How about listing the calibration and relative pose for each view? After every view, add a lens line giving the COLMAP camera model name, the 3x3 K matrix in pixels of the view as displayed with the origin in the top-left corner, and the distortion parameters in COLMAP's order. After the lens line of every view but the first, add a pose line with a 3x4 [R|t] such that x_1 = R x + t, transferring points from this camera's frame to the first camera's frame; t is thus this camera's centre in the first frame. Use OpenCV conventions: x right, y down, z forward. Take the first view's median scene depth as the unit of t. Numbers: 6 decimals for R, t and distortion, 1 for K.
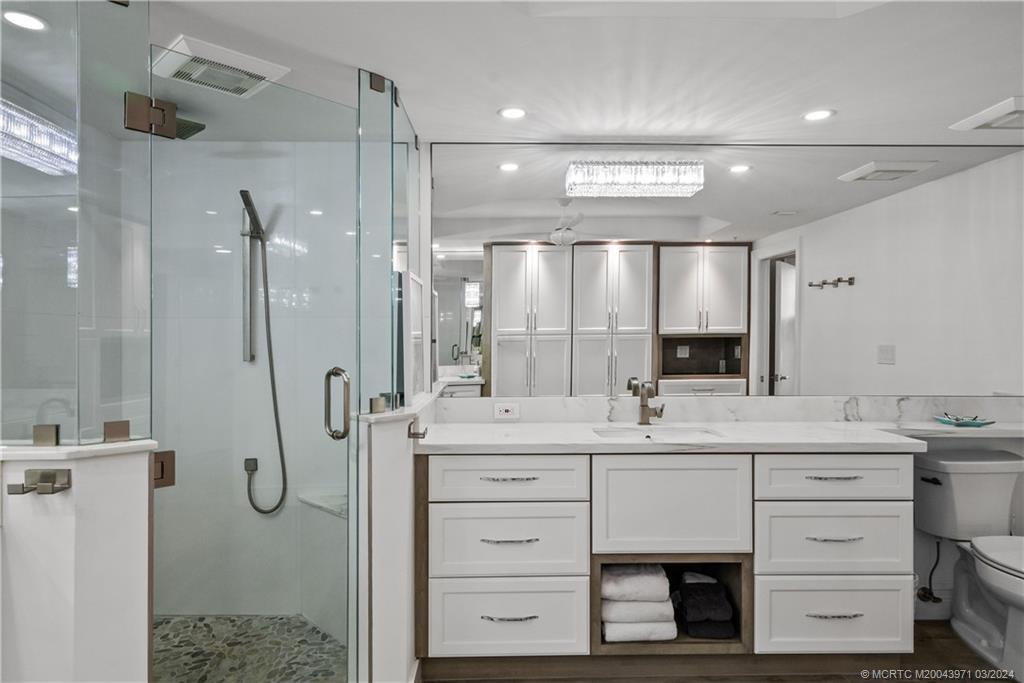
lens RADIAL K [[624.9, 0, 511.8], [0, 624.9, 345.9], [0, 0, 1]] dist [0.021277, -0.000164]
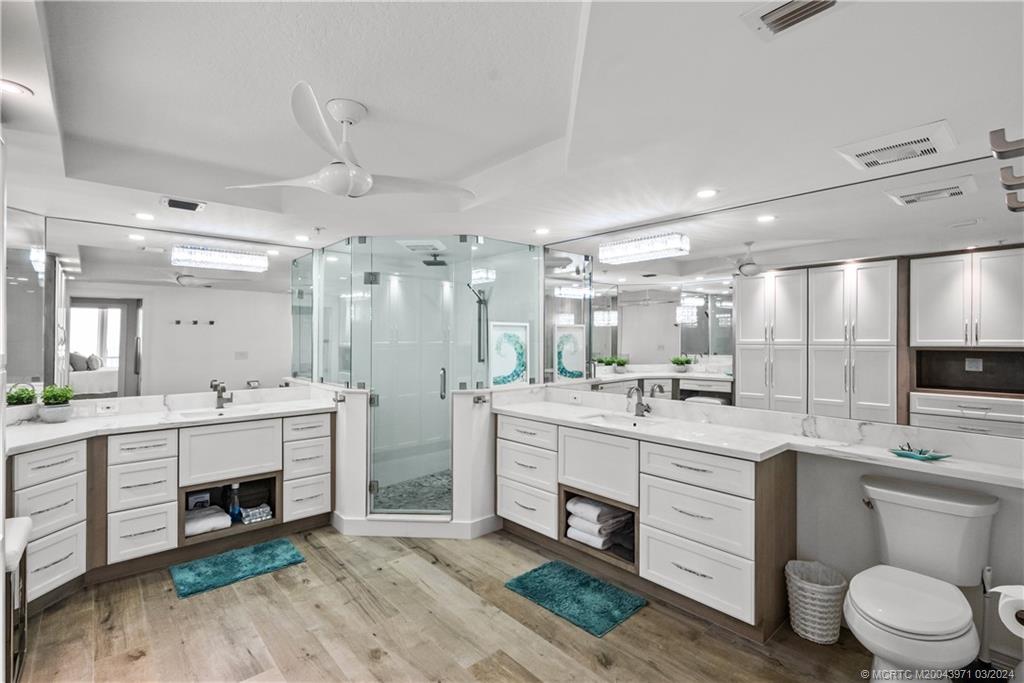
lens RADIAL K [[470.4, 0, 510.2], [0, 470.4, 338.3], [0, 0, 1]] dist [0.000710, 0.000600]
pose [[0.656489, 0.005303, -0.754317, 0.986742], [-0.010509, 0.999943, -0.002116, -0.060462], [0.754262, 0.009316, 0.656507, 0.042303]]
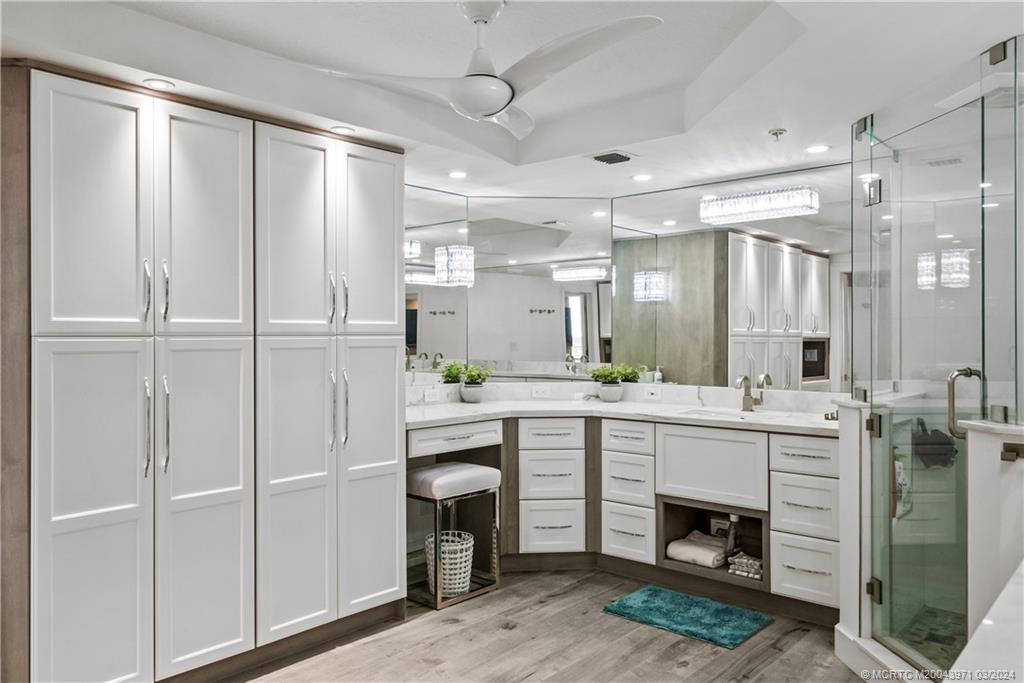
lens RADIAL K [[744.4, 0, 516.0], [0, 744.4, 334.3], [0, 0, 1]] dist [0.007452, 0.001665]
pose [[-0.663098, 0.005468, -0.748513, 0.908209], [-0.000049, 0.999973, 0.007349, -0.023593], [0.748533, 0.004910, -0.663079, 1.039809]]
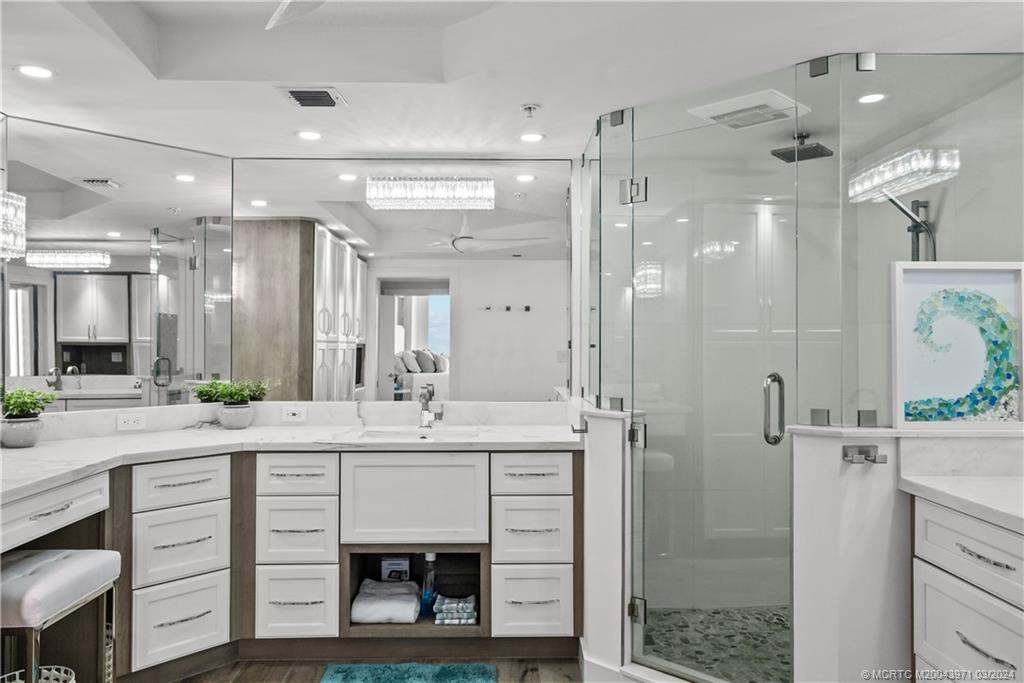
lens RADIAL K [[744.4, 0, 516.0], [0, 744.4, 334.3], [0, 0, 1]] dist [0.007452, 0.001665]
pose [[0.016923, -0.005319, -0.999843, 0.759518], [-0.009034, 0.999944, -0.005472, -0.014538], [0.999816, 0.009125, 0.016874, 0.469443]]
